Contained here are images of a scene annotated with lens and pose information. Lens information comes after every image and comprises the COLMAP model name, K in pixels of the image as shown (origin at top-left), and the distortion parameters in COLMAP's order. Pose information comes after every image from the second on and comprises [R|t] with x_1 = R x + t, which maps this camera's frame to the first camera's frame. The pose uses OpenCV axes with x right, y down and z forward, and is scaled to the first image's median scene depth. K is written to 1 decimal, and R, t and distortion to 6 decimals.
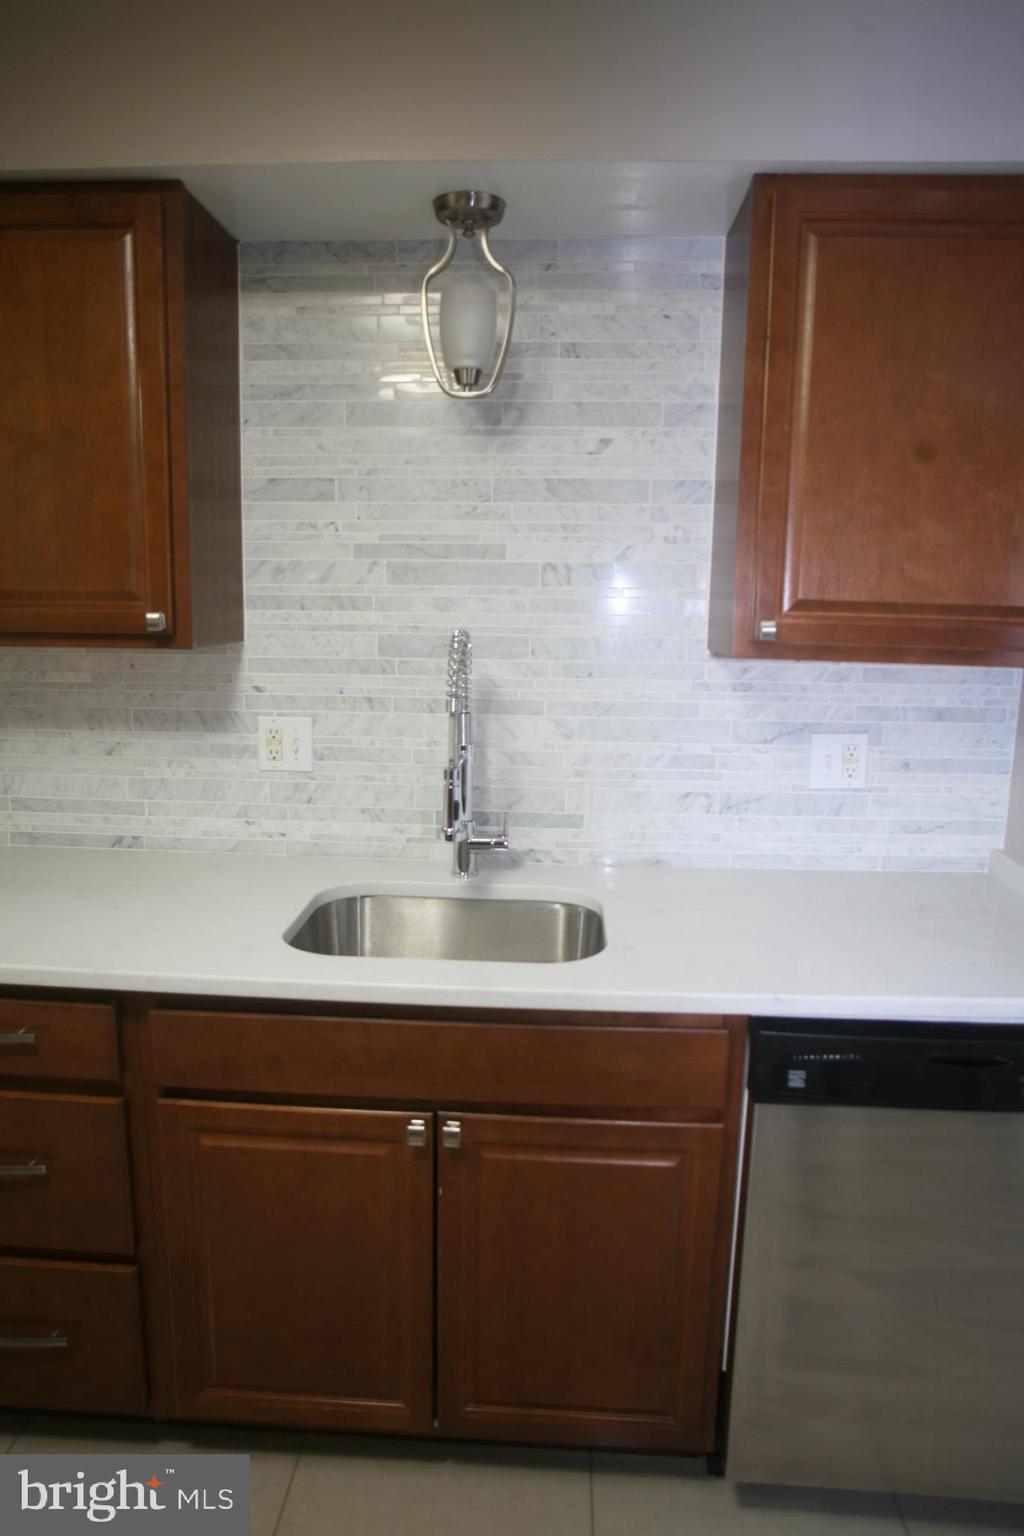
lens RADIAL K [[959.5, 0, 506.0], [0, 959.5, 765.7], [0, 0, 1]] dist [-0.094833, 0.064911]
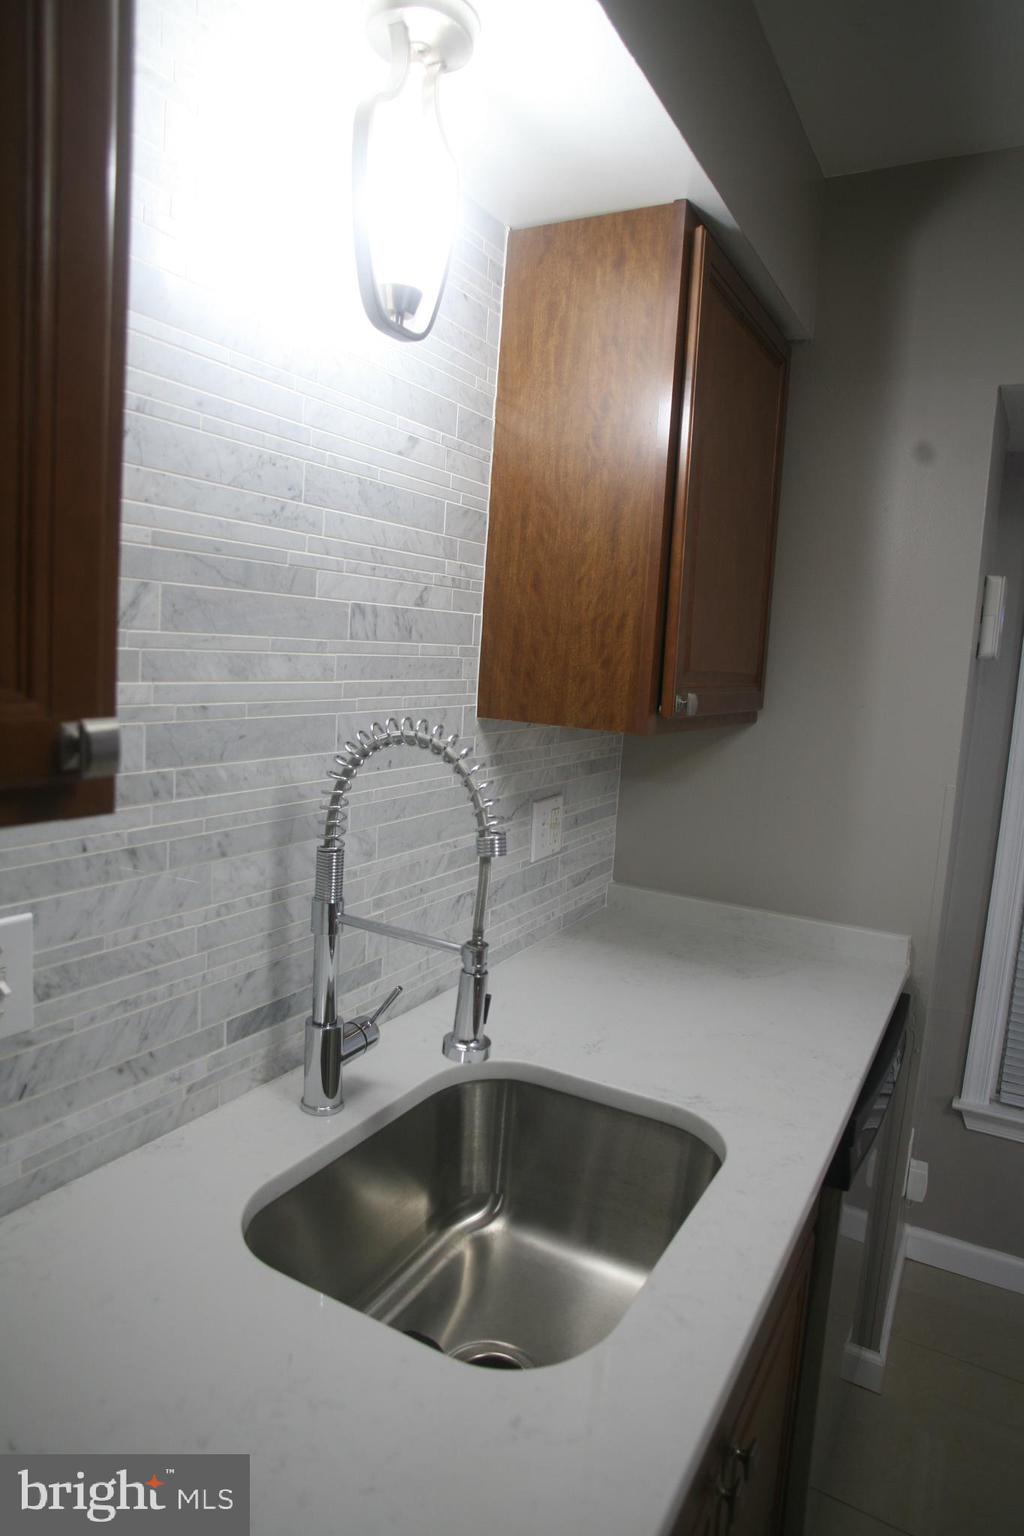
lens RADIAL K [[959.5, 0, 509.9], [0, 959.5, 765.6], [0, 0, 1]] dist [-0.094833, 0.064911]
pose [[0.435952, -0.100893, 0.894297, -0.514659], [0.103459, 0.992727, 0.061563, -0.129162], [-0.894003, 0.065685, 0.443220, 0.610698]]
